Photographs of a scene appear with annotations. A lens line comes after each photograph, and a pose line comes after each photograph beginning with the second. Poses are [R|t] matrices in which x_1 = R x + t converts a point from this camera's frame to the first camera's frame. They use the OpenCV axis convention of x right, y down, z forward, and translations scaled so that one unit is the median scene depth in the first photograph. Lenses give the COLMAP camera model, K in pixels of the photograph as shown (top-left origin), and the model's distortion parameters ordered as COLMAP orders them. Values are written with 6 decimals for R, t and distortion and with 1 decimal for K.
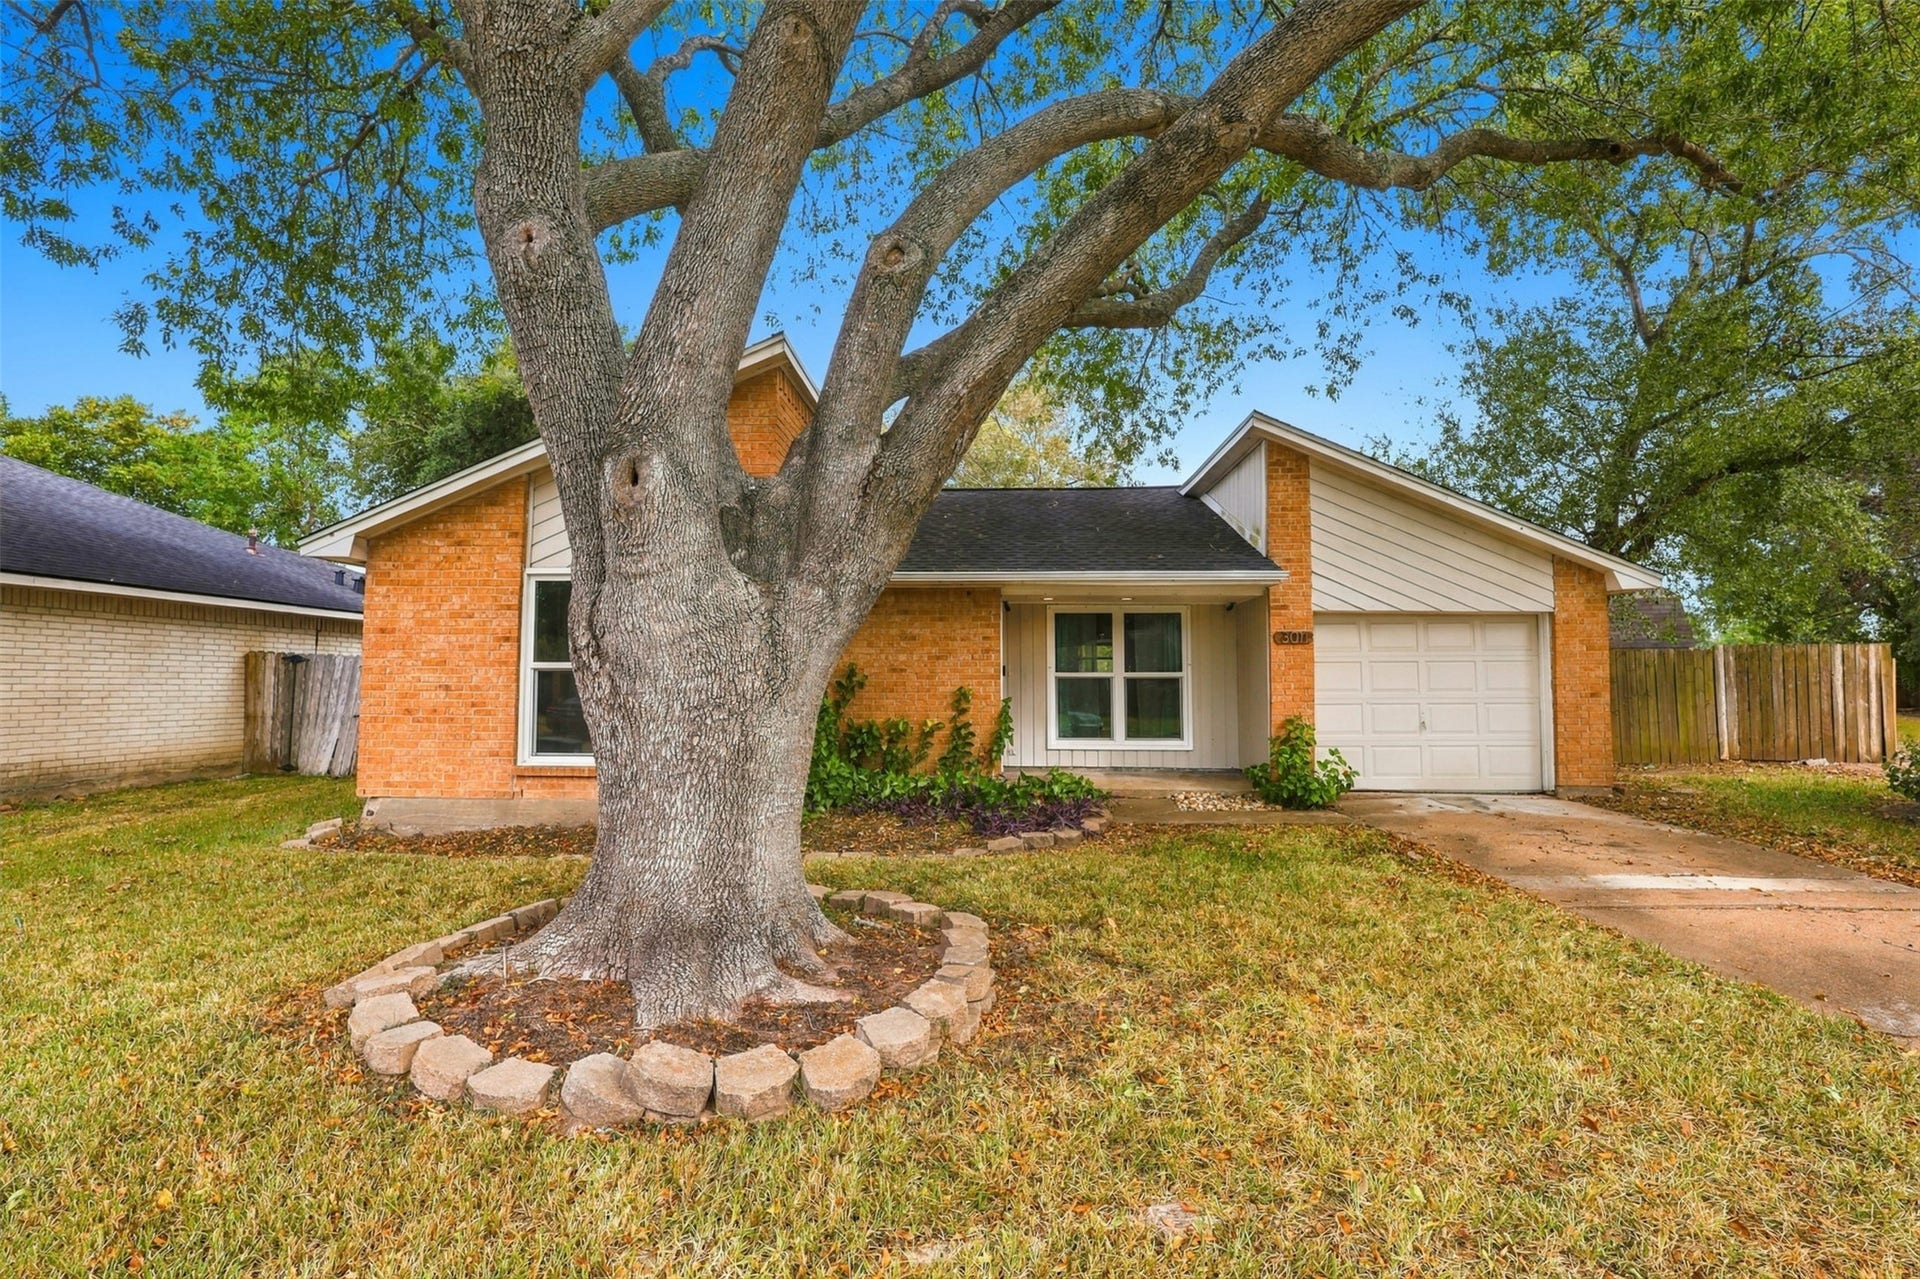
lens RADIAL K [[887.3, 0, 957.2], [0, 887.3, 641.3], [0, 0, 1]] dist [0.000178, 0.000549]
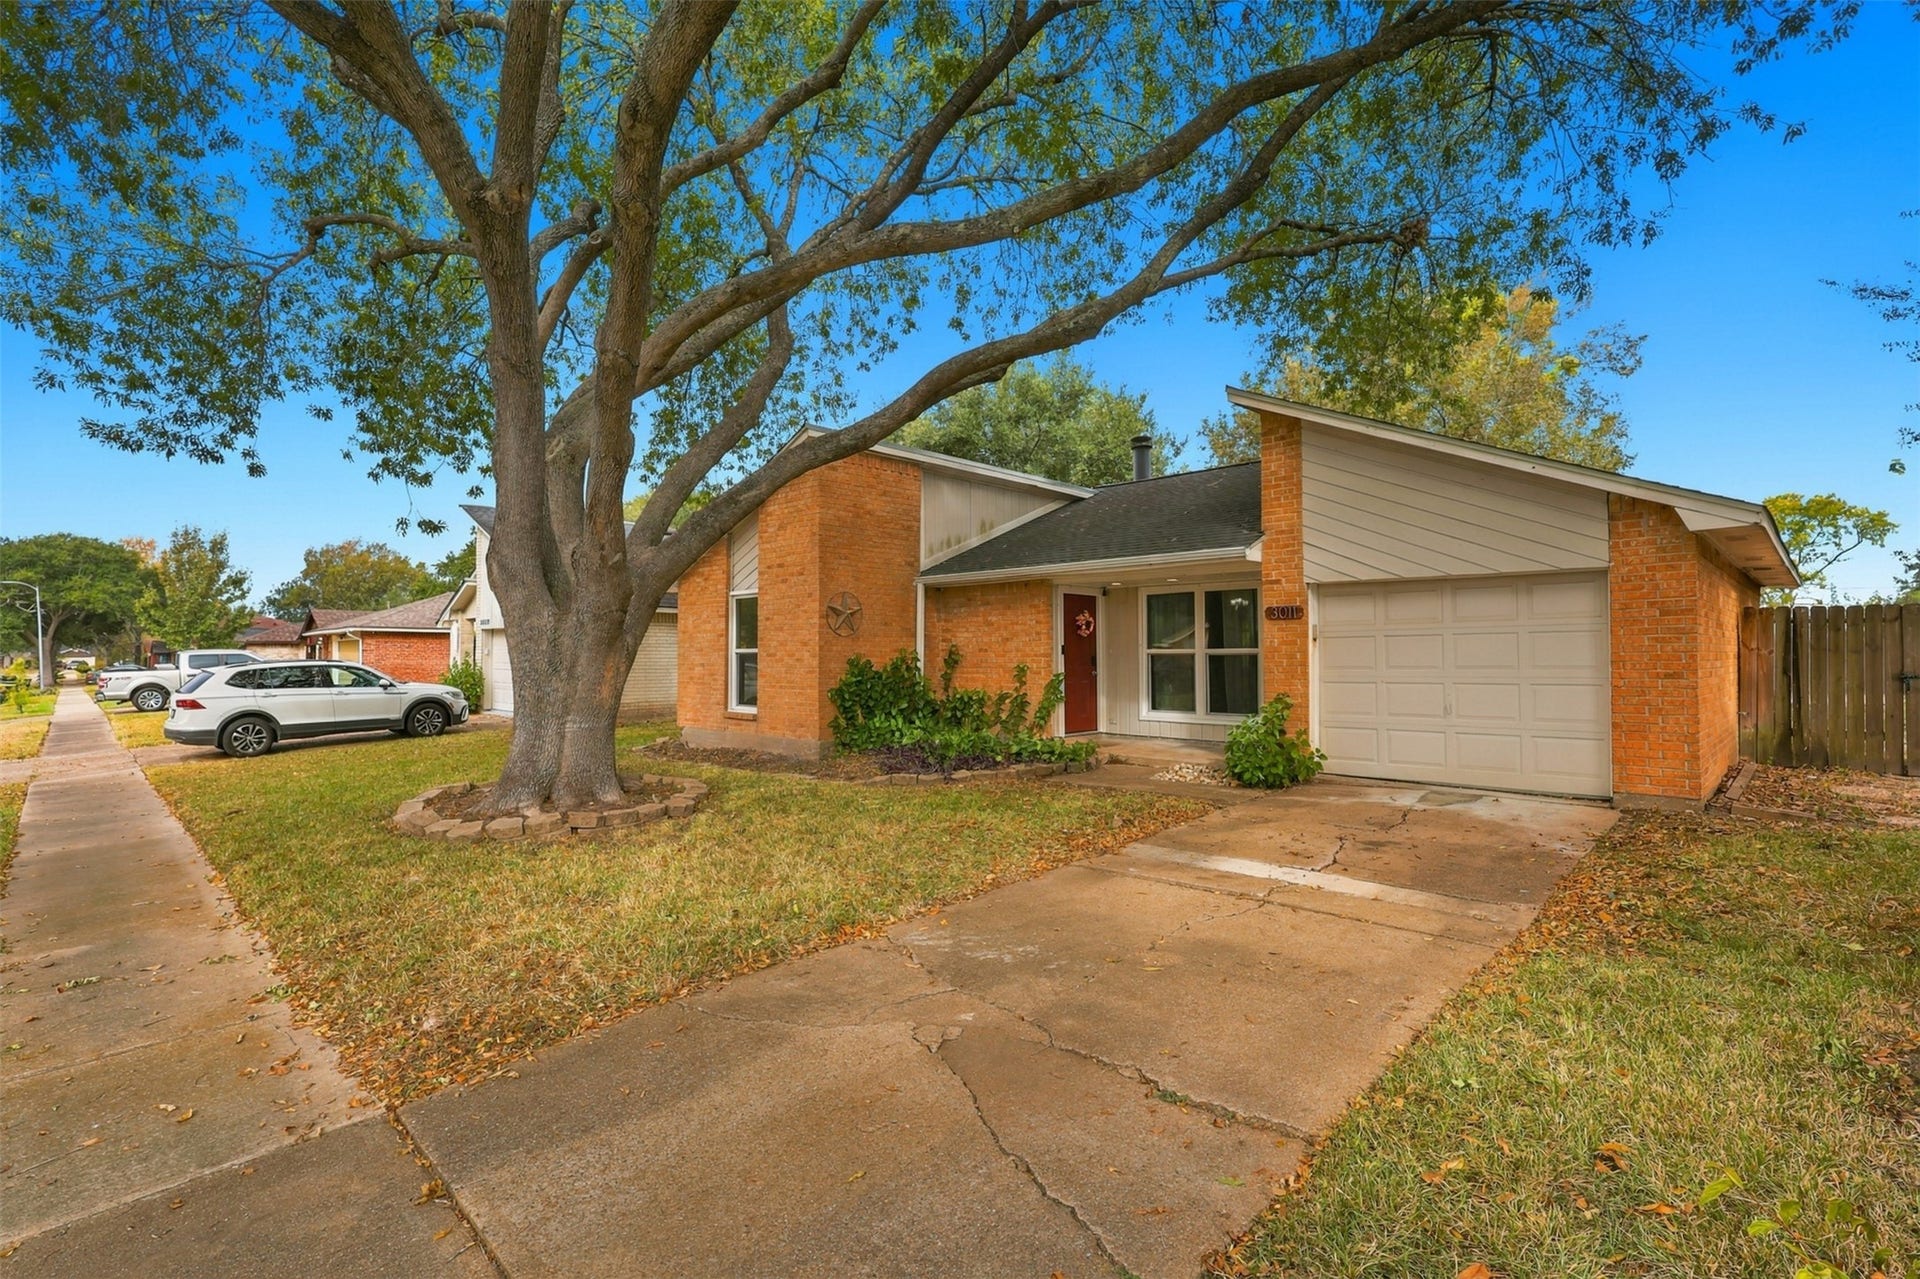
lens RADIAL K [[887.3, 0, 962.1], [0, 887.3, 643.8], [0, 0, 1]] dist [0.000178, 0.000549]
pose [[0.747335, -0.013175, -0.664317, 0.754163], [0.036727, 0.999094, 0.021503, -0.003910], [0.663432, -0.040468, 0.747141, 0.048646]]
